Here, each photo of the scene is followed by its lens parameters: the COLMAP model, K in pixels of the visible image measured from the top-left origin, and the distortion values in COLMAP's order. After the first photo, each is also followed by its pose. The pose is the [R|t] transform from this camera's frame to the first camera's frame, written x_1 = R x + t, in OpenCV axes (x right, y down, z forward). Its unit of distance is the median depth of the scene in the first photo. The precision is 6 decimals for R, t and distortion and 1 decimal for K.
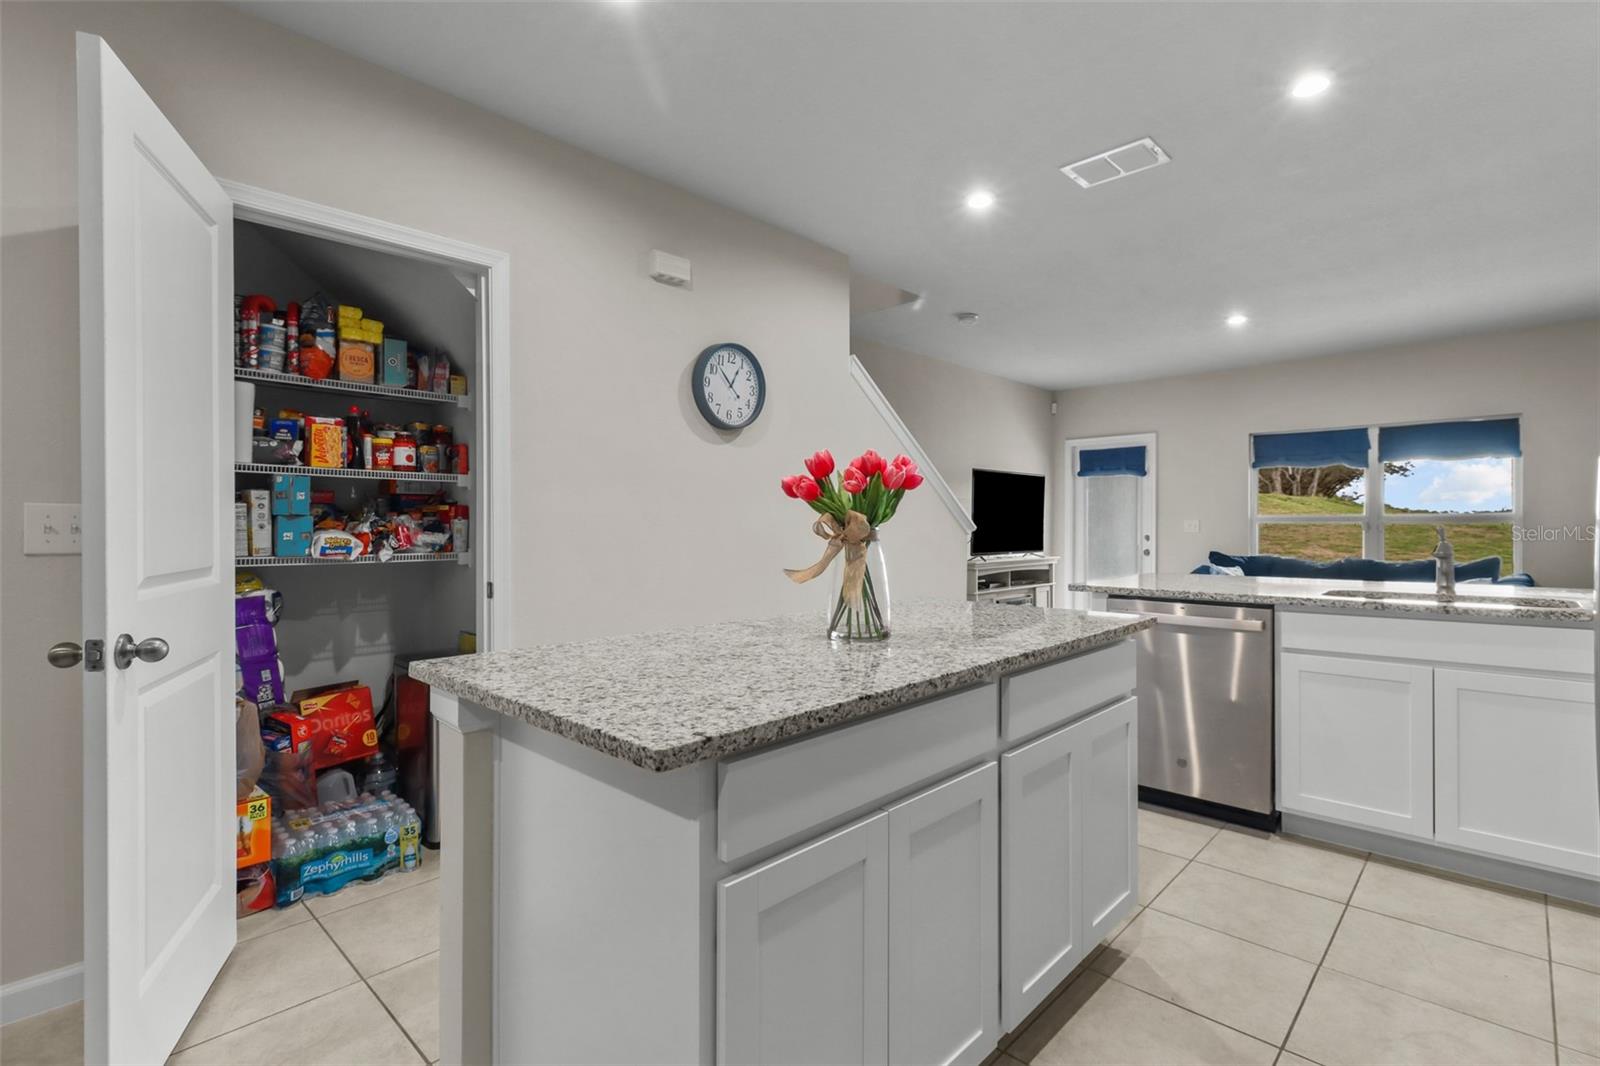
lens RADIAL K [[748.7, 0, 795.2], [0, 748.7, 533.3], [0, 0, 1]] dist [-0.002251, 0.001453]
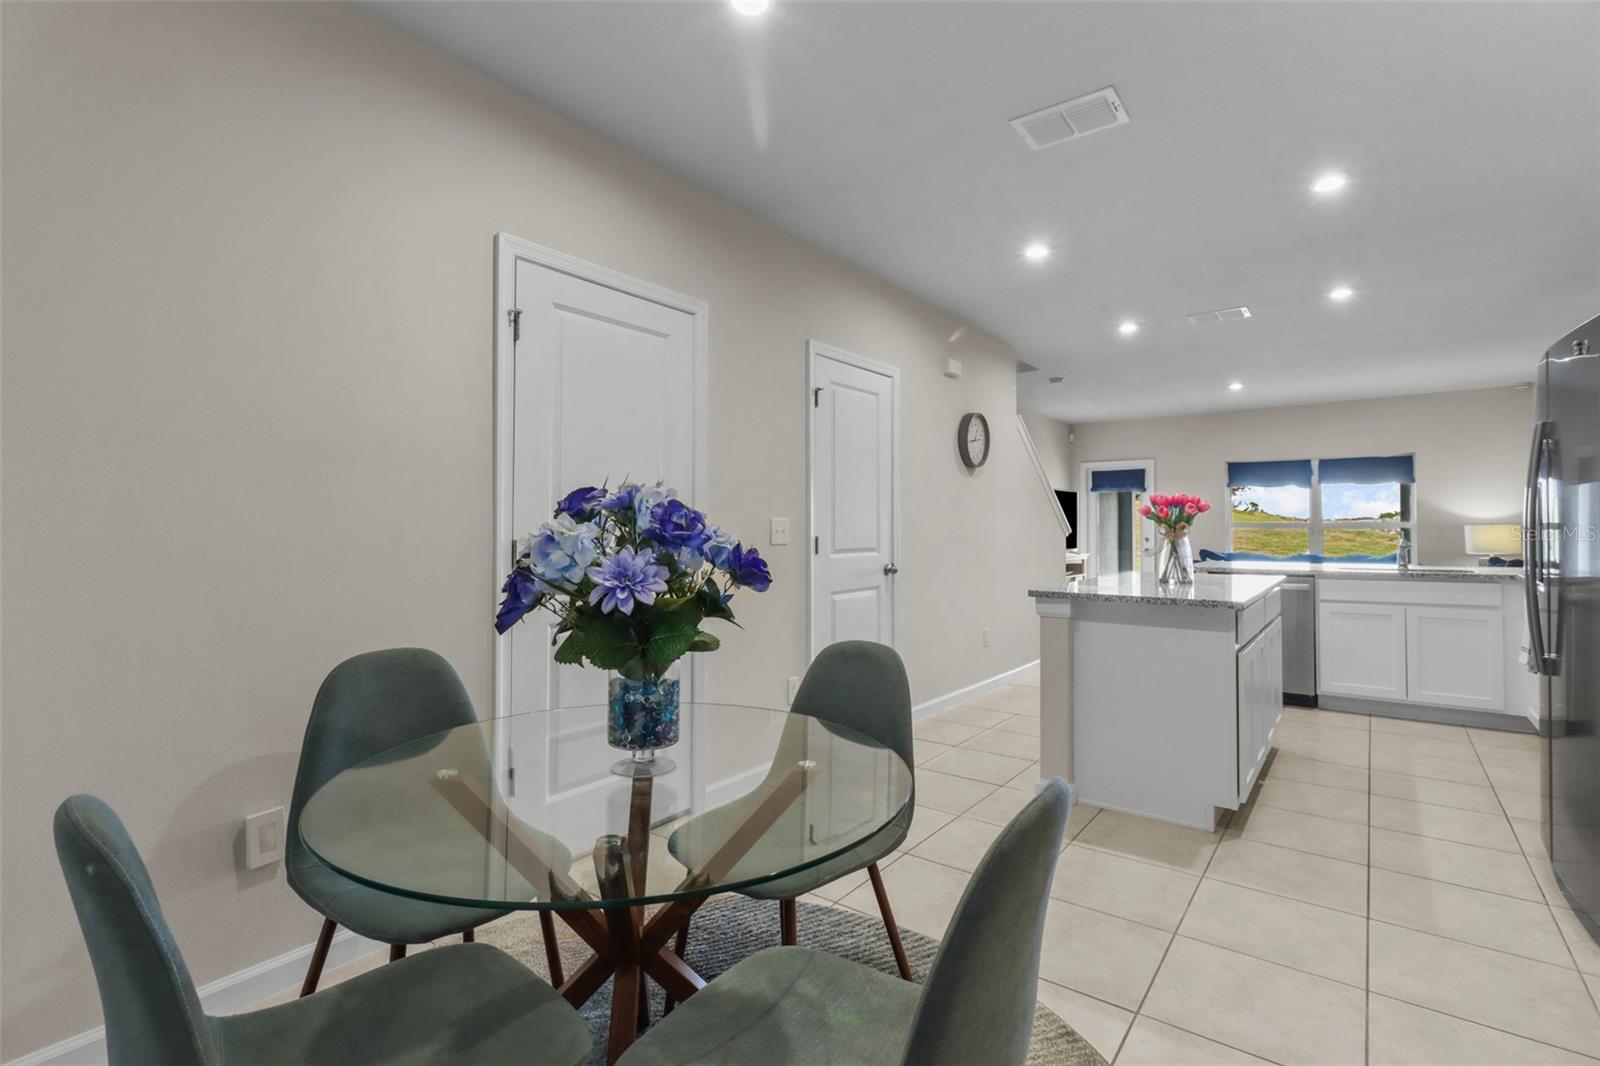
lens RADIAL K [[748.7, 0, 790.3], [0, 748.7, 521.1], [0, 0, 1]] dist [-0.002251, 0.001453]
pose [[0.994349, 0.002367, 0.106130, -0.338646], [0.000033, 0.999744, -0.022605, 0.004264], [-0.106156, 0.022481, 0.994095, -0.270693]]
